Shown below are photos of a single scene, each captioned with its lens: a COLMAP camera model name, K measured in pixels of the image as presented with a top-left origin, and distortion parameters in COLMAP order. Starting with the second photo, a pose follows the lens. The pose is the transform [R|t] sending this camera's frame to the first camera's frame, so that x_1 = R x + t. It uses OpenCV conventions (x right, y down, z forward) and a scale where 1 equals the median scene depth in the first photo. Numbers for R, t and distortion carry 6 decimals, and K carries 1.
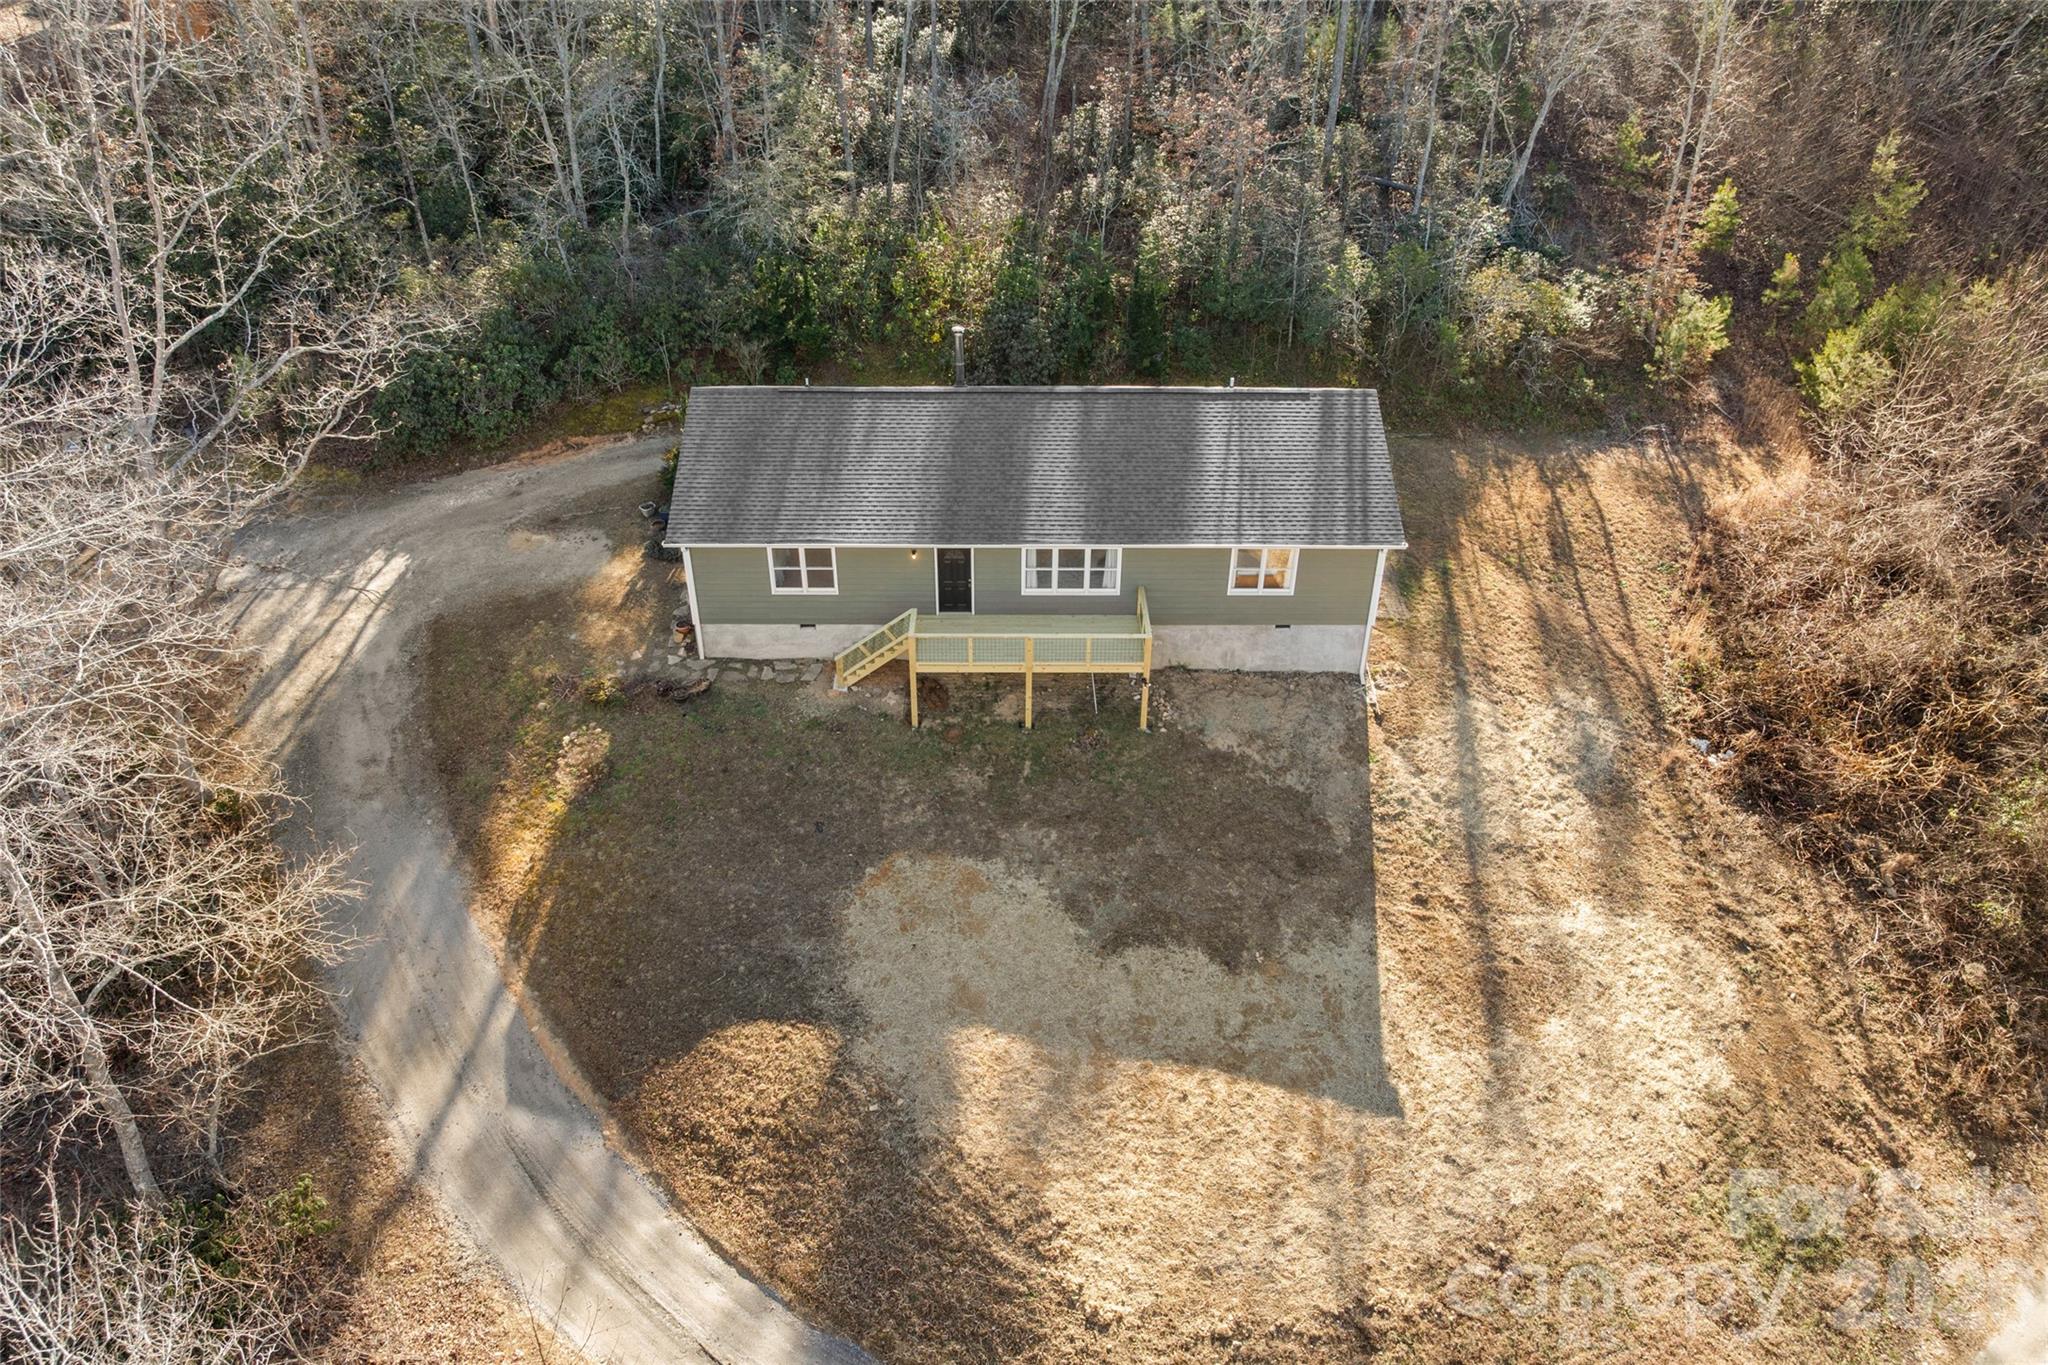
lens RADIAL K [[1415.0, 0, 1026.9], [0, 1415.0, 688.7], [0, 0, 1]] dist [-0.020327, -0.000705]
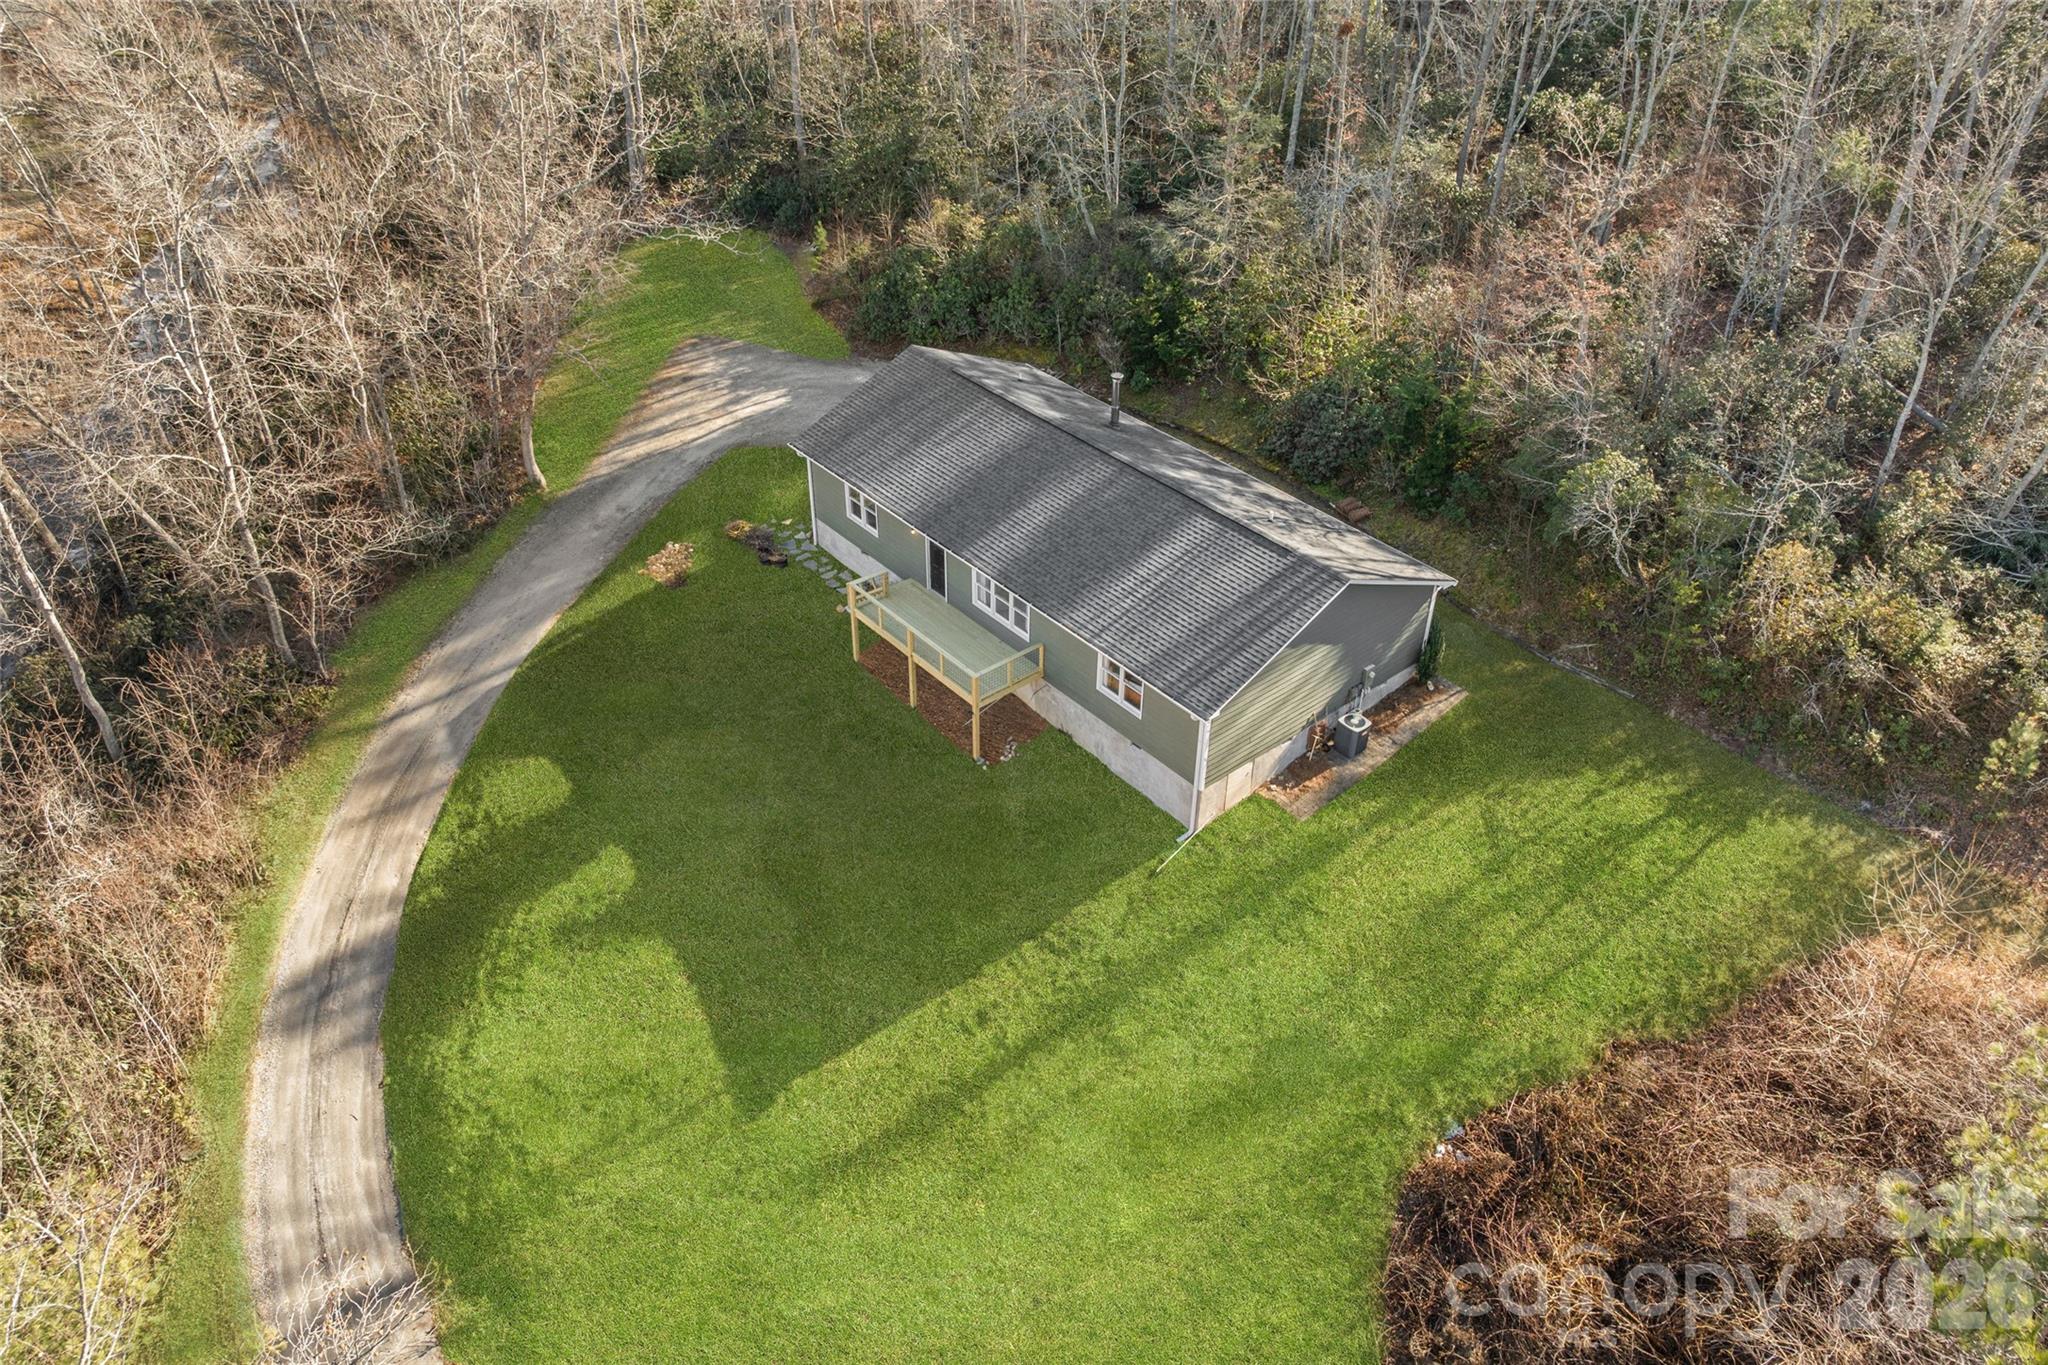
lens RADIAL K [[1415.0, 0, 1028.3], [0, 1415.0, 677.4], [0, 0, 1]] dist [-0.020327, -0.000705]
pose [[0.632371, 0.455076, -0.626907, 0.778401], [-0.446720, 0.875374, 0.184826, -0.249516], [0.632888, 0.163174, 0.756853, 0.204037]]
